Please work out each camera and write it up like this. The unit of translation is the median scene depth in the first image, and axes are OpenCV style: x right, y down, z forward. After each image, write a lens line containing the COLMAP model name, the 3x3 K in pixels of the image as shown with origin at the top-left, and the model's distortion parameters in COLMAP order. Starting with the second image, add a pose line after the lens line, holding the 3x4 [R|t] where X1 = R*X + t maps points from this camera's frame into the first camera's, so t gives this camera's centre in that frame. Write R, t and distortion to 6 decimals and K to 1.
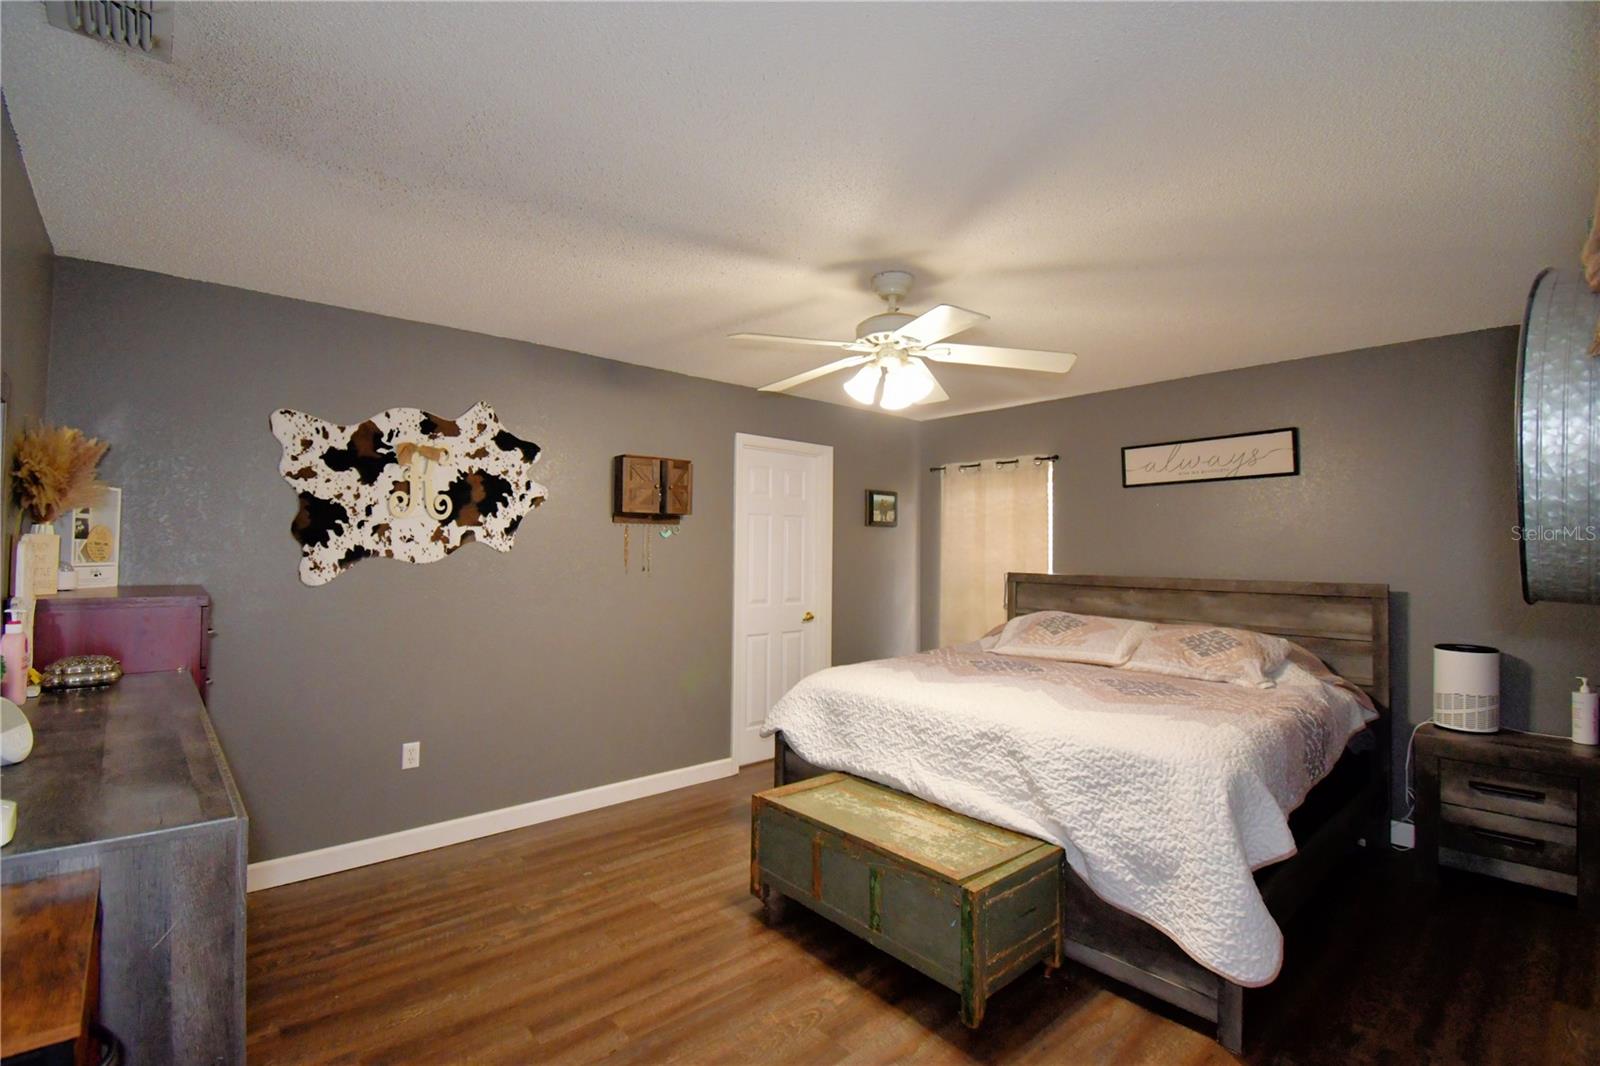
lens RADIAL K [[713.4, 0, 781.6], [0, 713.4, 534.7], [0, 0, 1]] dist [0.023328, -0.027946]
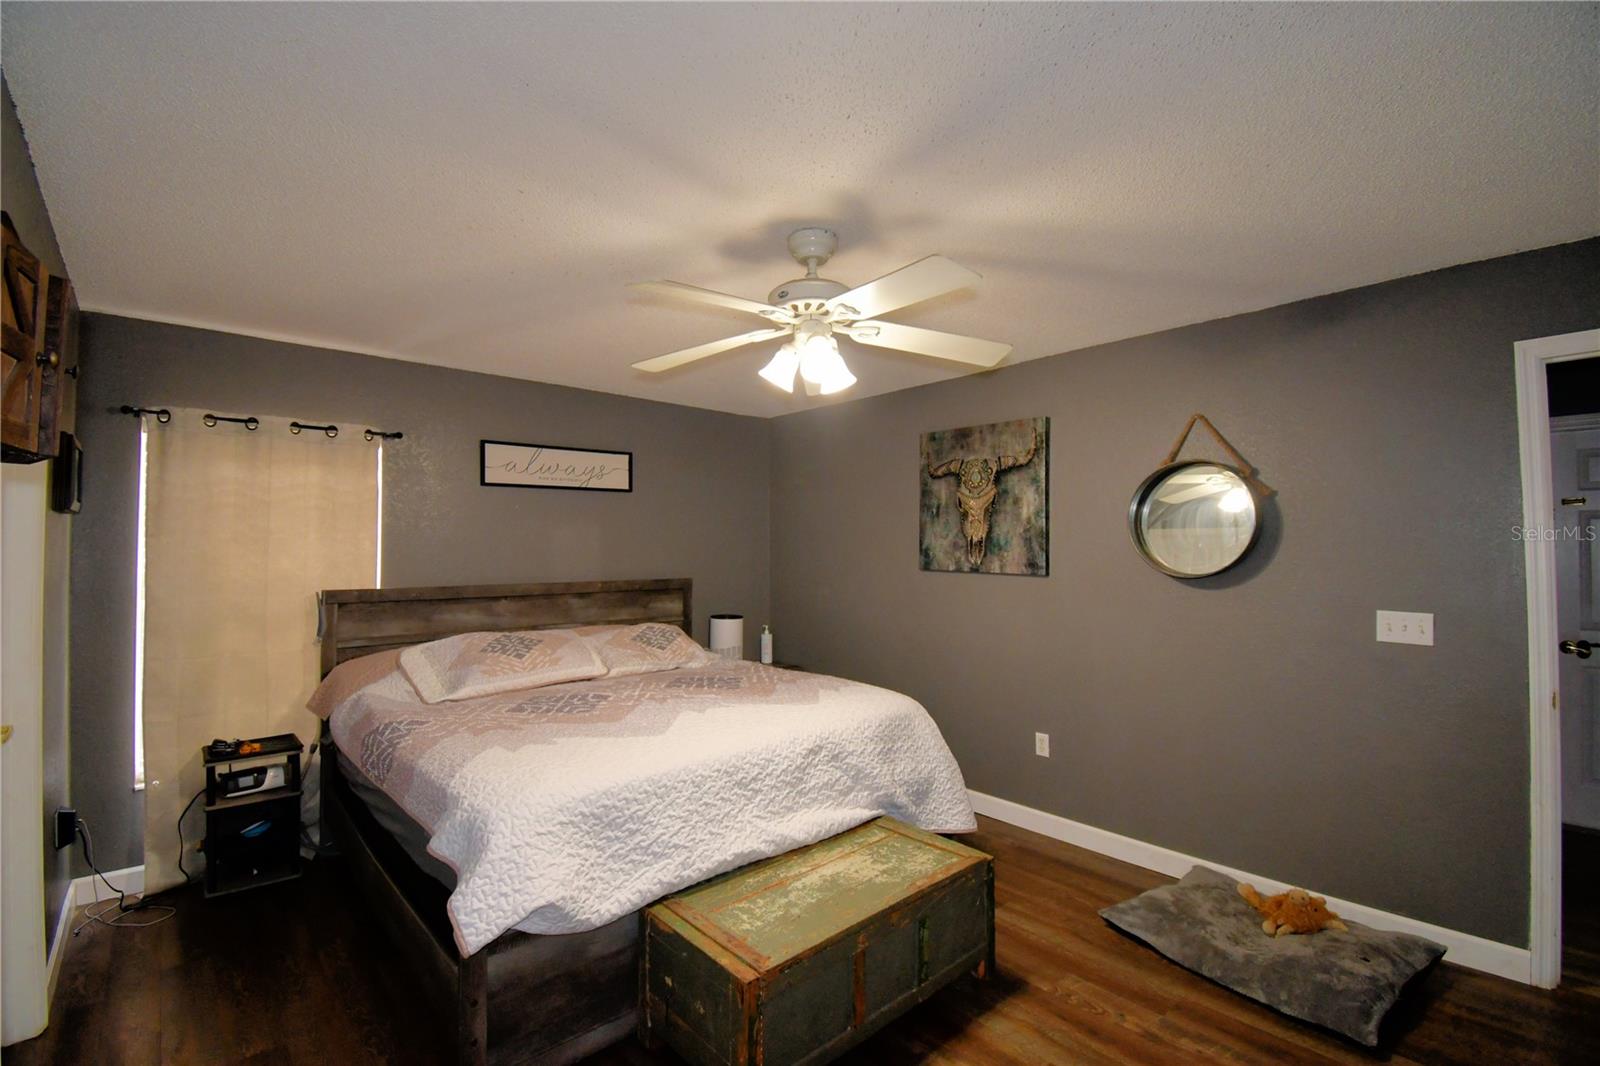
lens RADIAL K [[713.4, 0, 781.6], [0, 713.4, 534.7], [0, 0, 1]] dist [0.023328, -0.027946]
pose [[-0.021555, 0.013175, 0.999681, -0.865784], [-0.020202, 0.999703, -0.013610, 0.000281], [-0.999564, -0.020489, -0.021283, 1.342385]]
